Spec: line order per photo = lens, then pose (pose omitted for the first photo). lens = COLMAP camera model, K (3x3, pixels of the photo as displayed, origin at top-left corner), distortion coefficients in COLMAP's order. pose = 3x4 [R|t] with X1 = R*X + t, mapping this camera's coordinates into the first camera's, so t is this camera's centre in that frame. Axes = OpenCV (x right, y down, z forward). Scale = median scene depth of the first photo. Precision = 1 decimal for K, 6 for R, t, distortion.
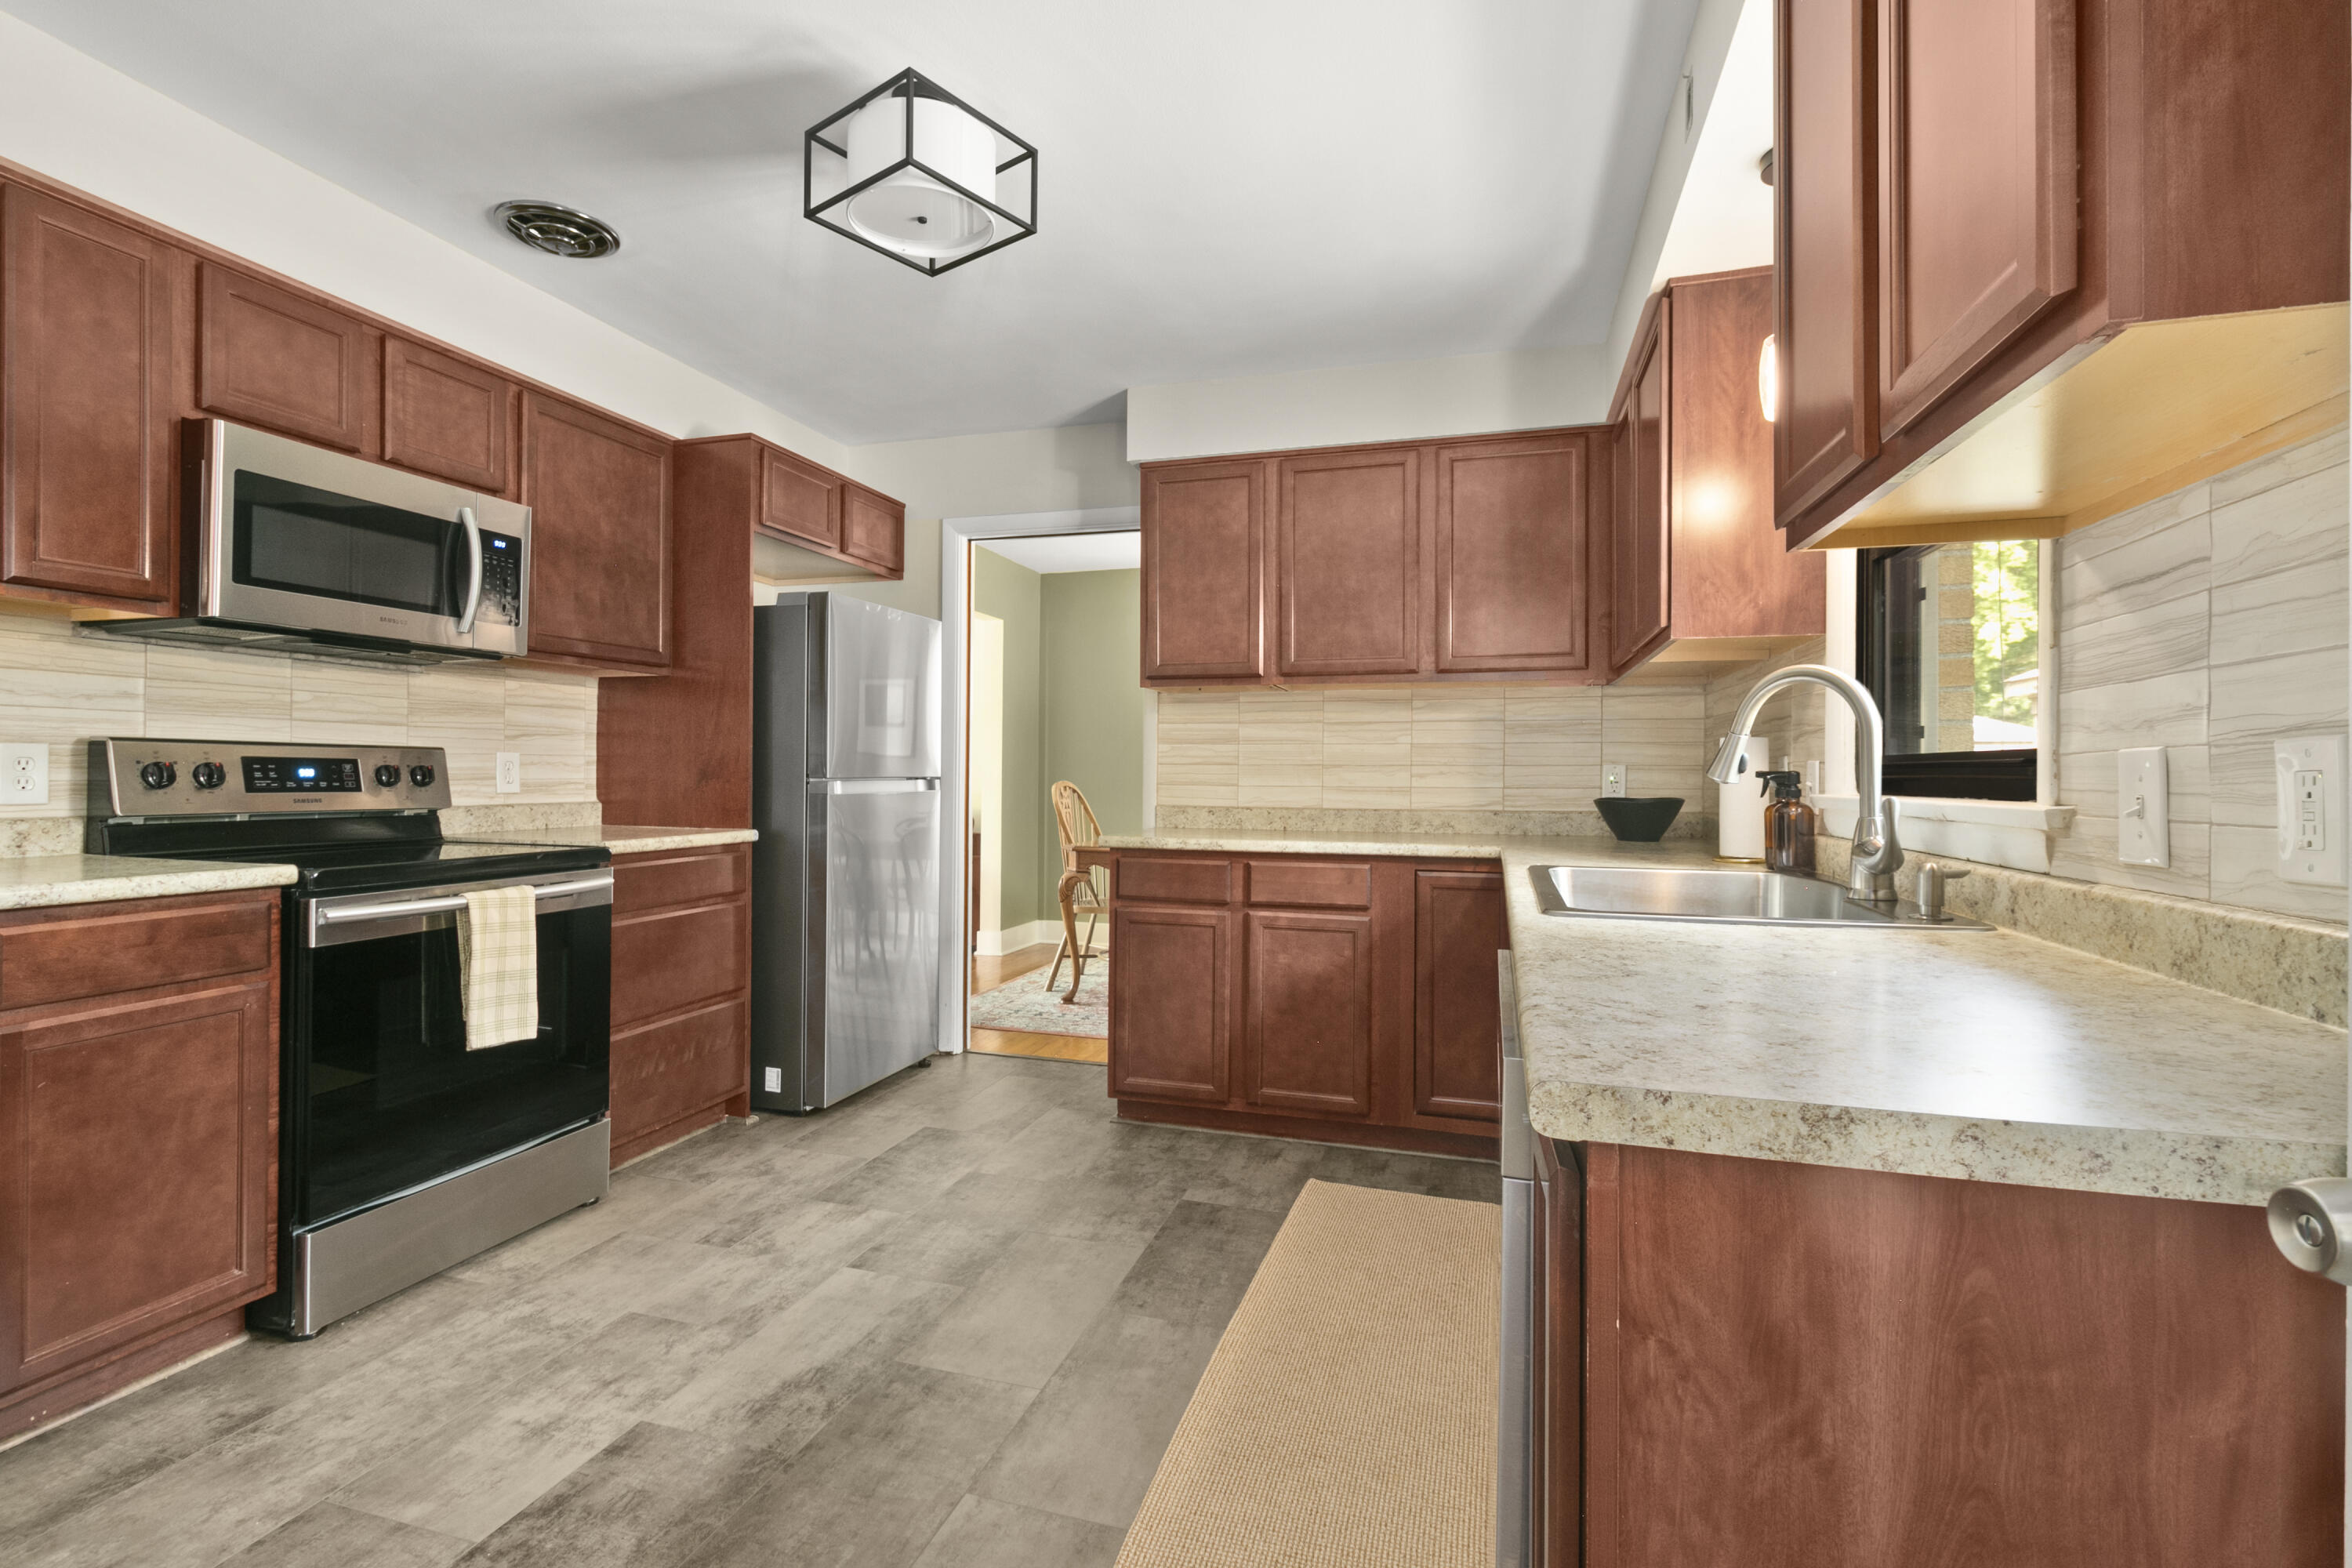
lens RADIAL K [[1092.9, 0, 1187.9], [0, 1092.9, 767.4], [0, 0, 1]] dist [0.004035, -0.001309]
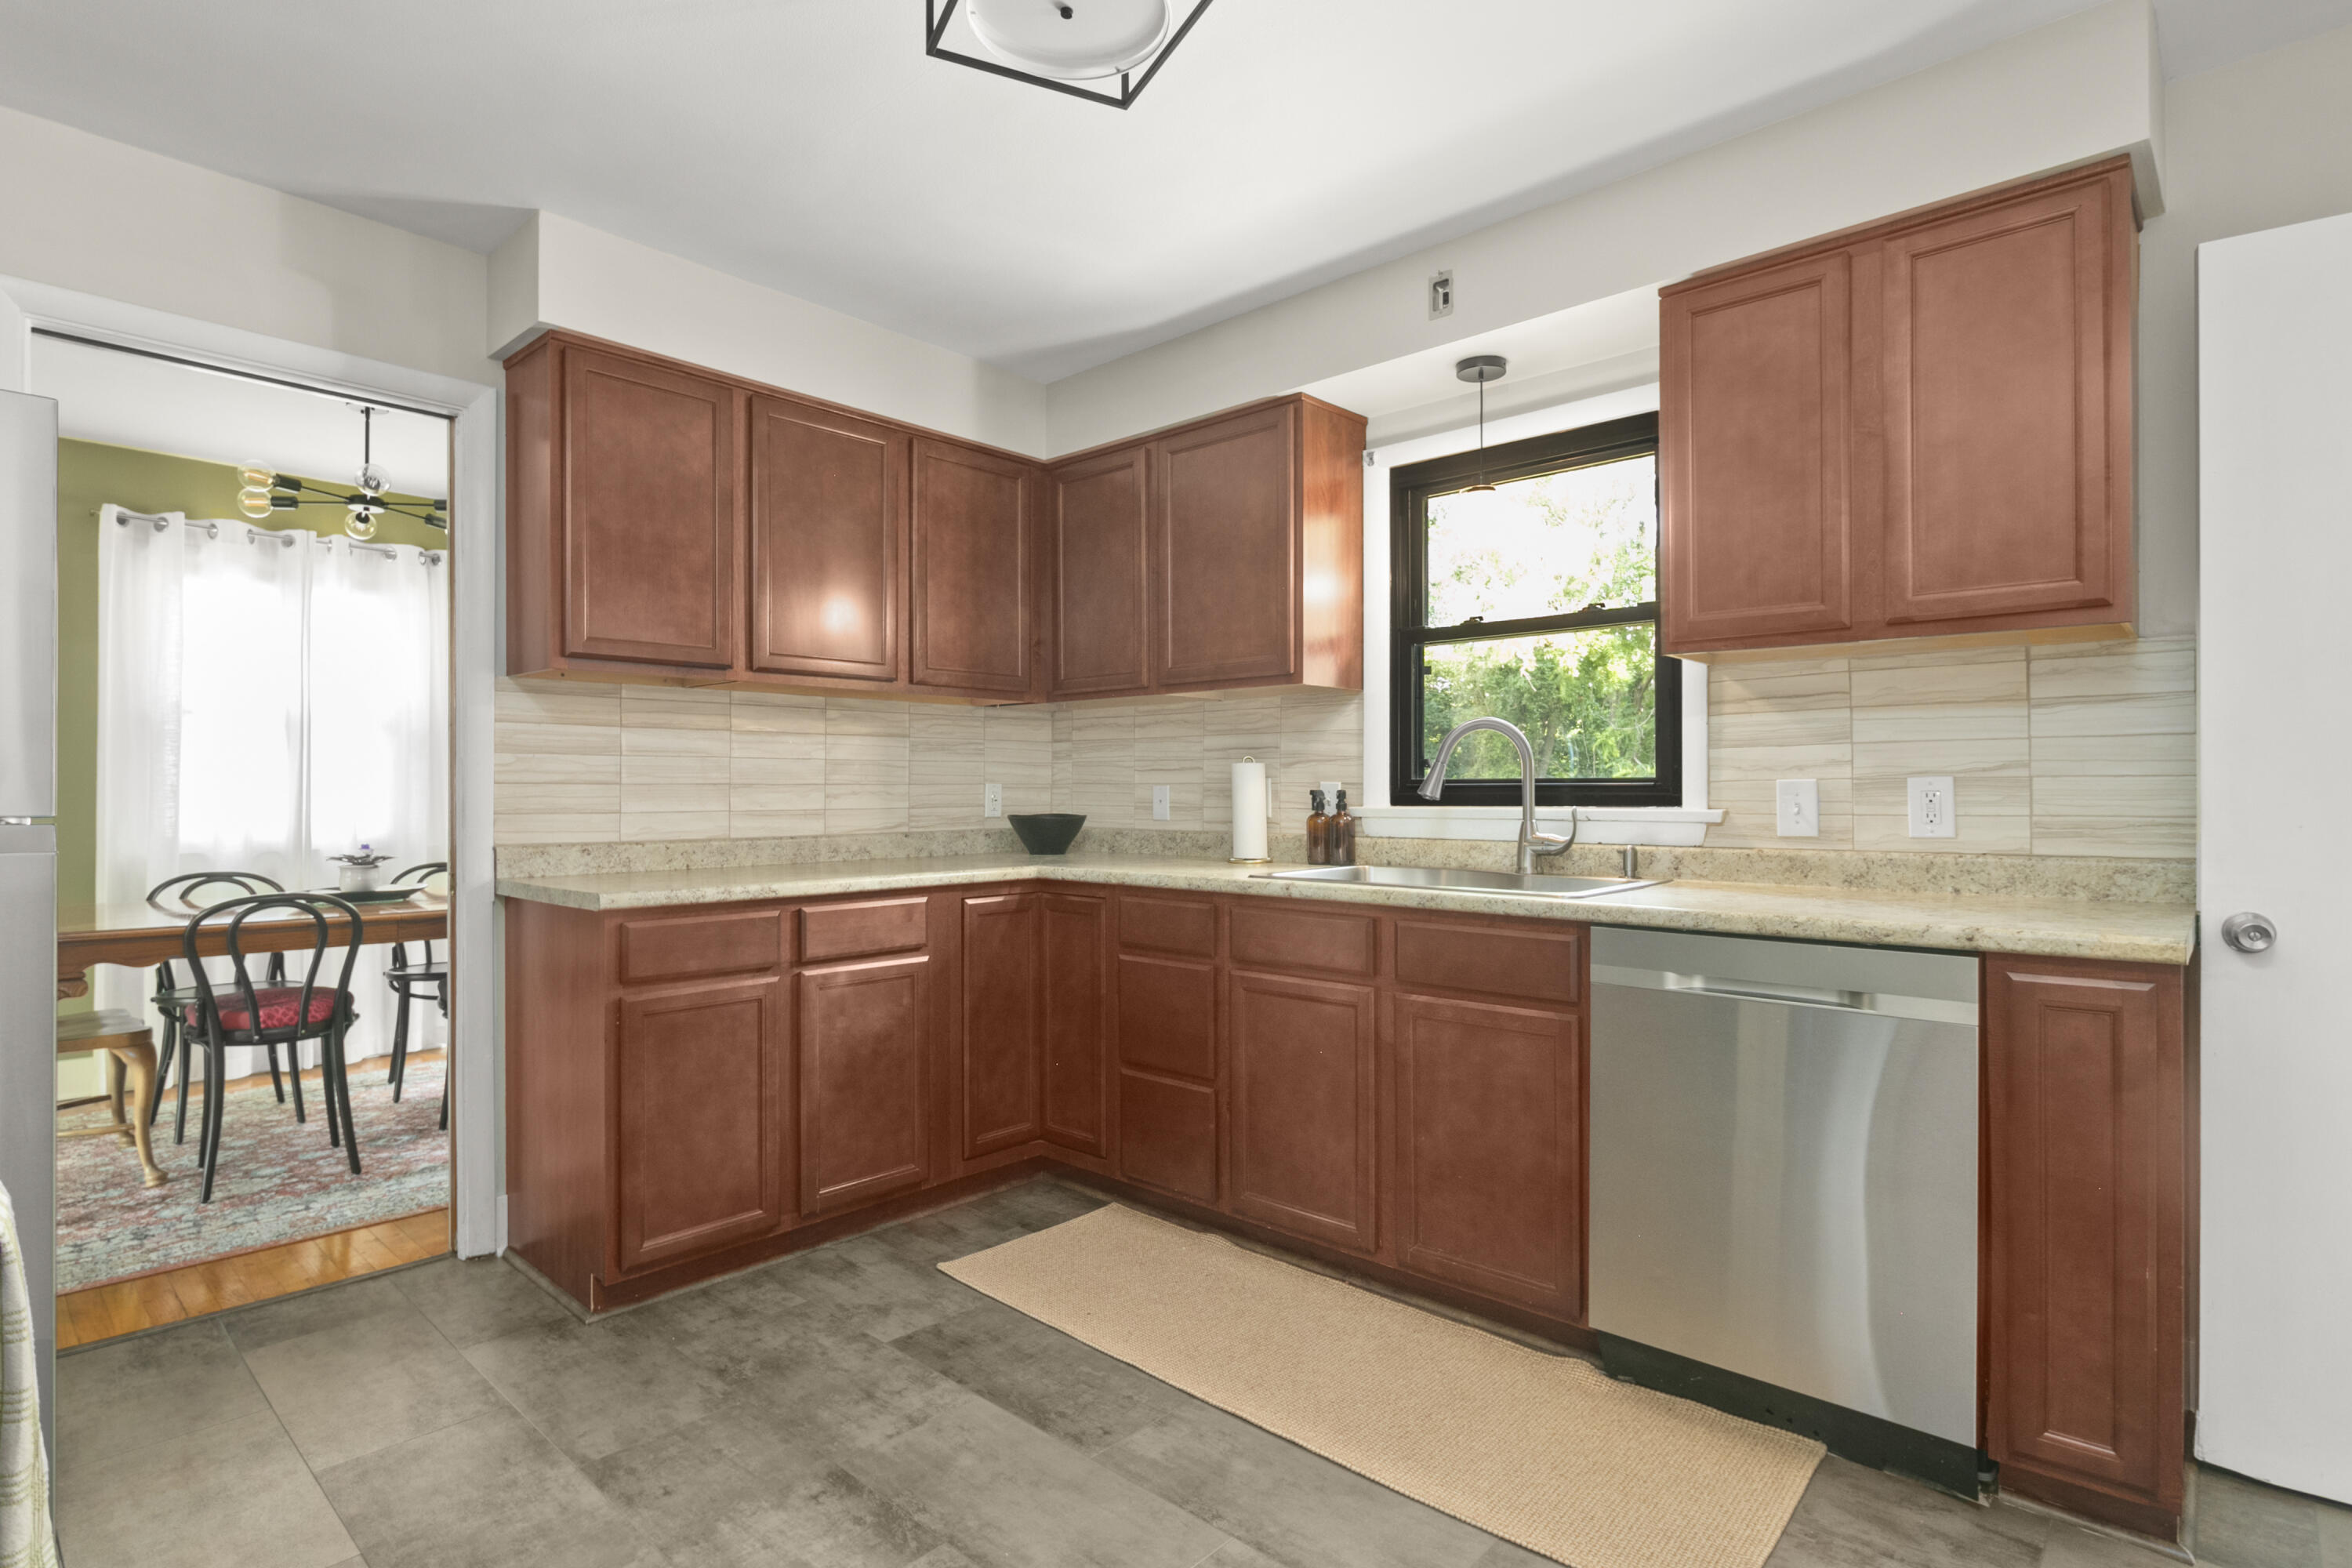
lens RADIAL K [[1151.7, 0, 1175.9], [0, 1151.7, 787.3], [0, 0, 1]] dist [-0.004728, -0.000784]
pose [[0.439115, -0.004161, 0.898421, -0.575161], [-0.000458, 0.999988, 0.004855, -0.004805], [-0.898431, -0.002543, 0.439108, 0.402153]]
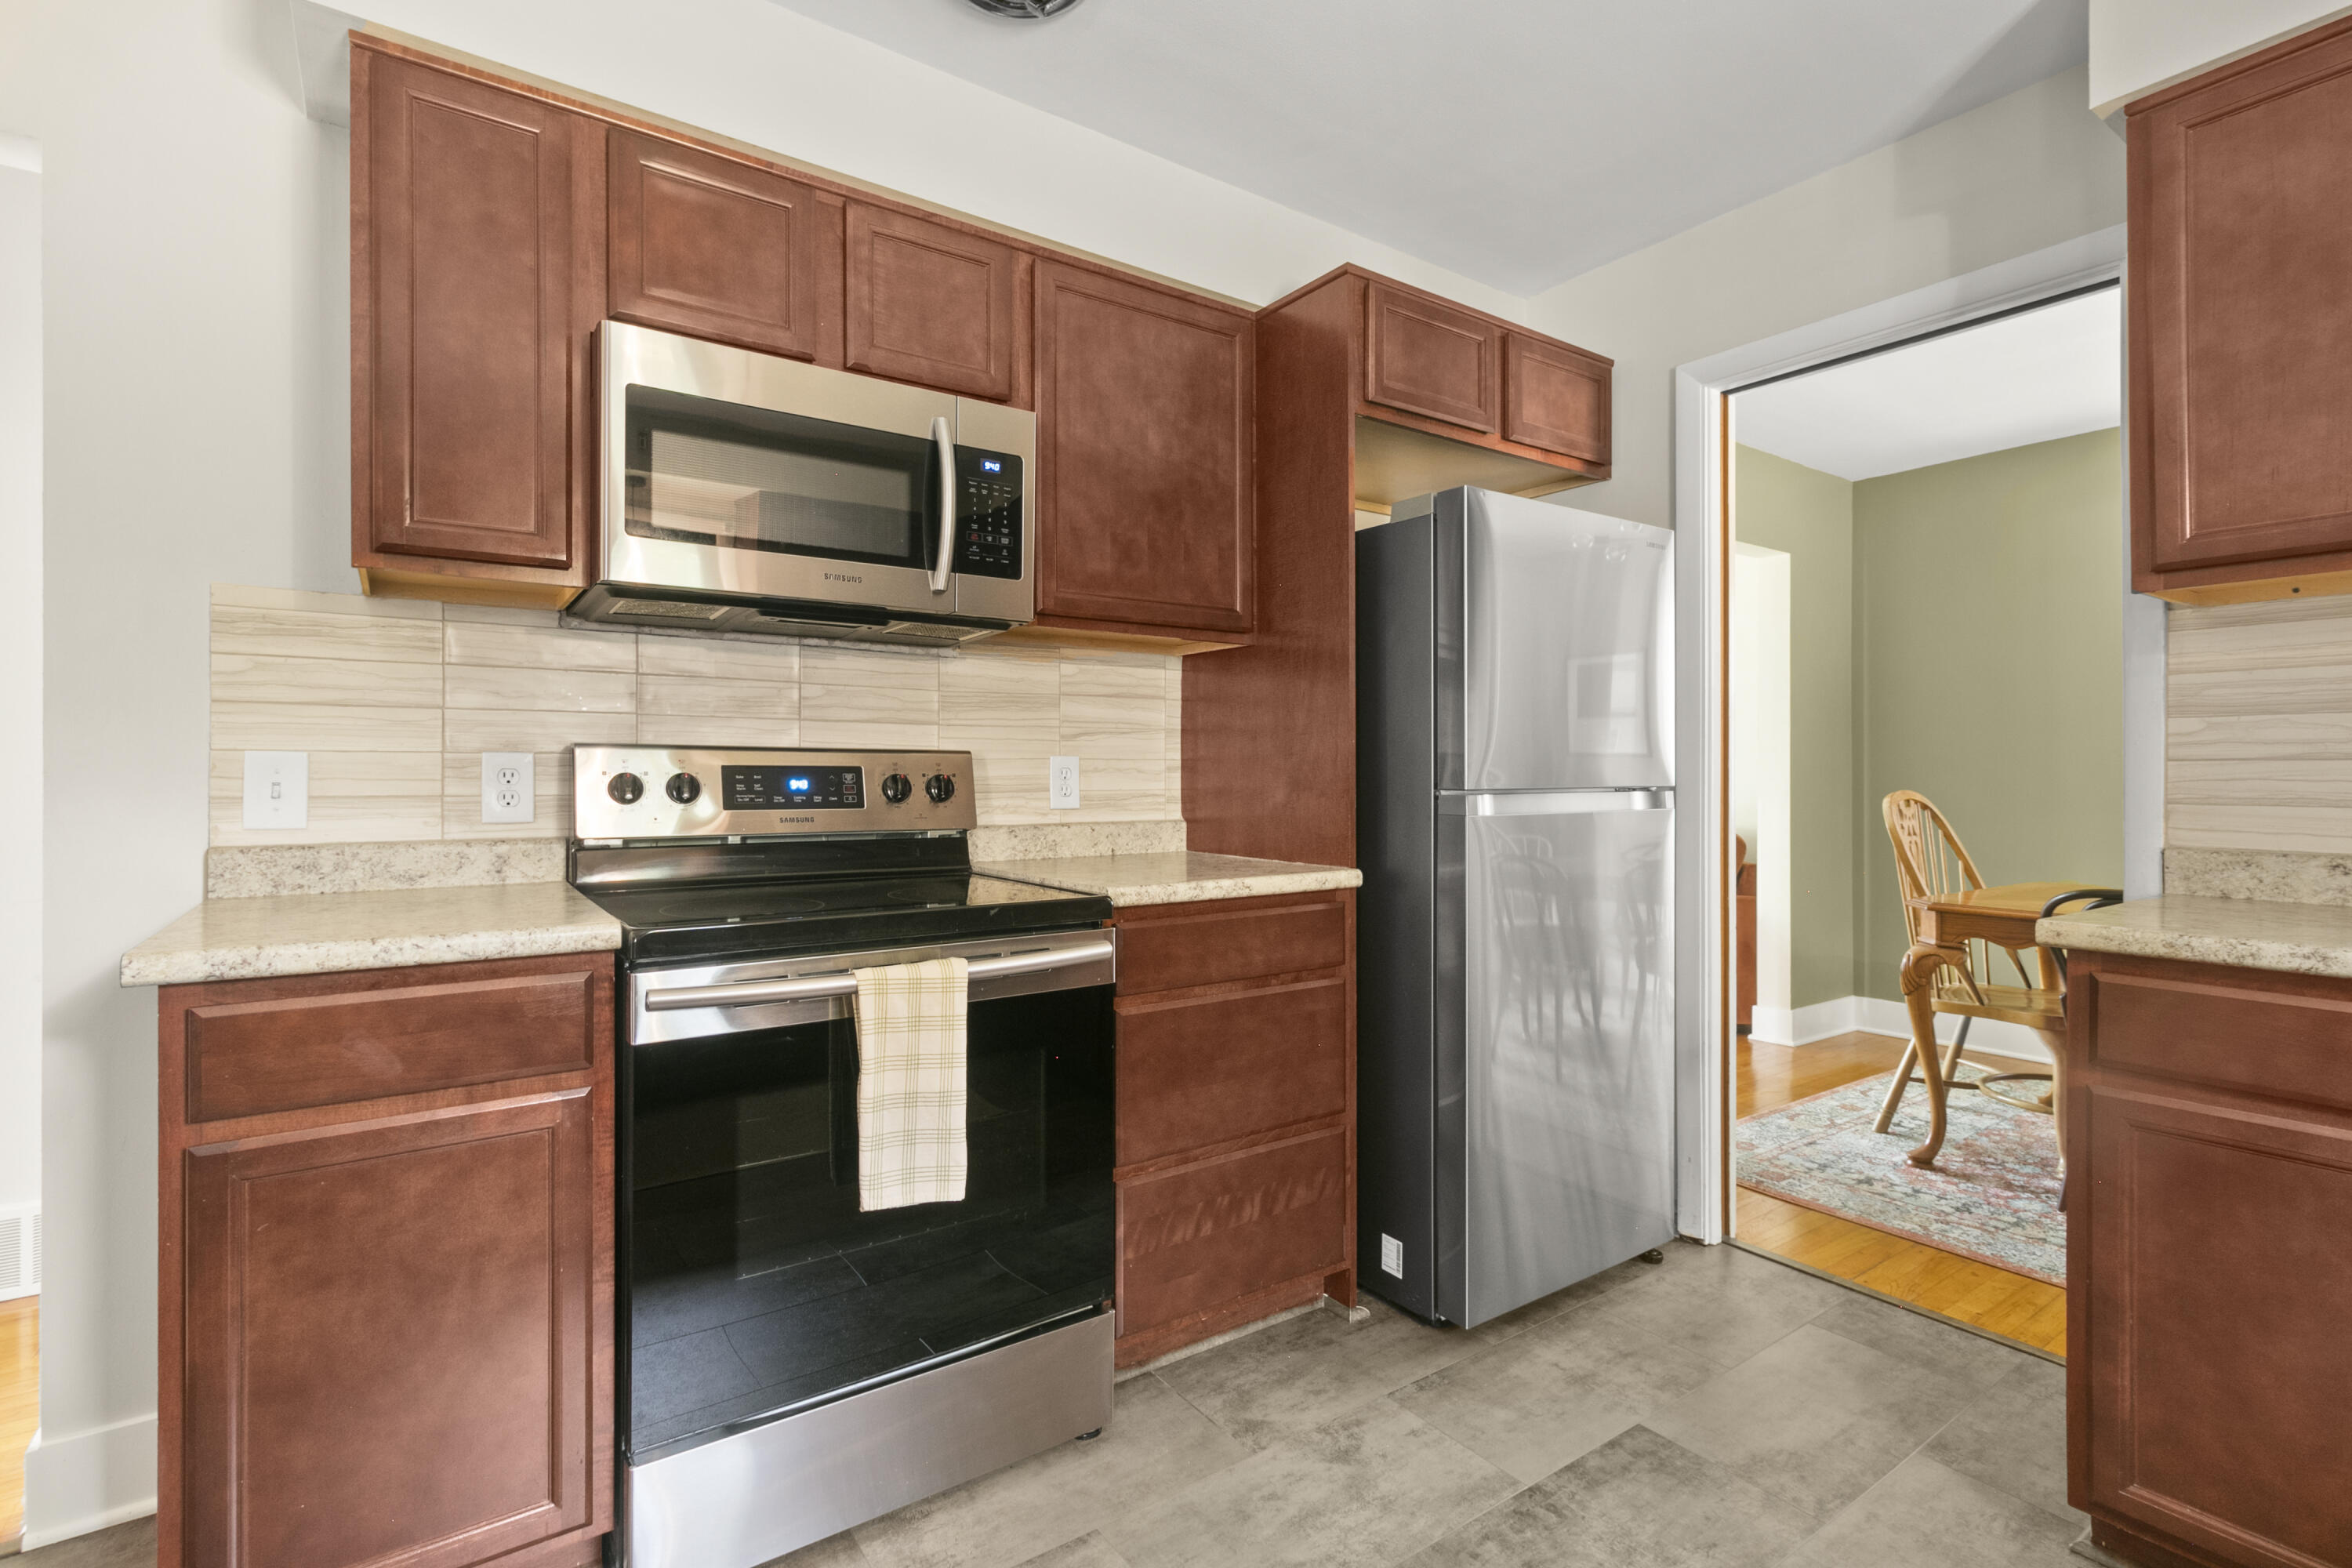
lens RADIAL K [[1092.9, 0, 1156.0], [0, 1092.9, 769.1], [0, 0, 1]] dist [0.004035, -0.001309]
pose [[0.768360, -0.009892, -0.639942, -0.073718], [0.008216, 0.999951, -0.005593, 0.000138], [0.639966, -0.000960, 0.768403, 0.437889]]
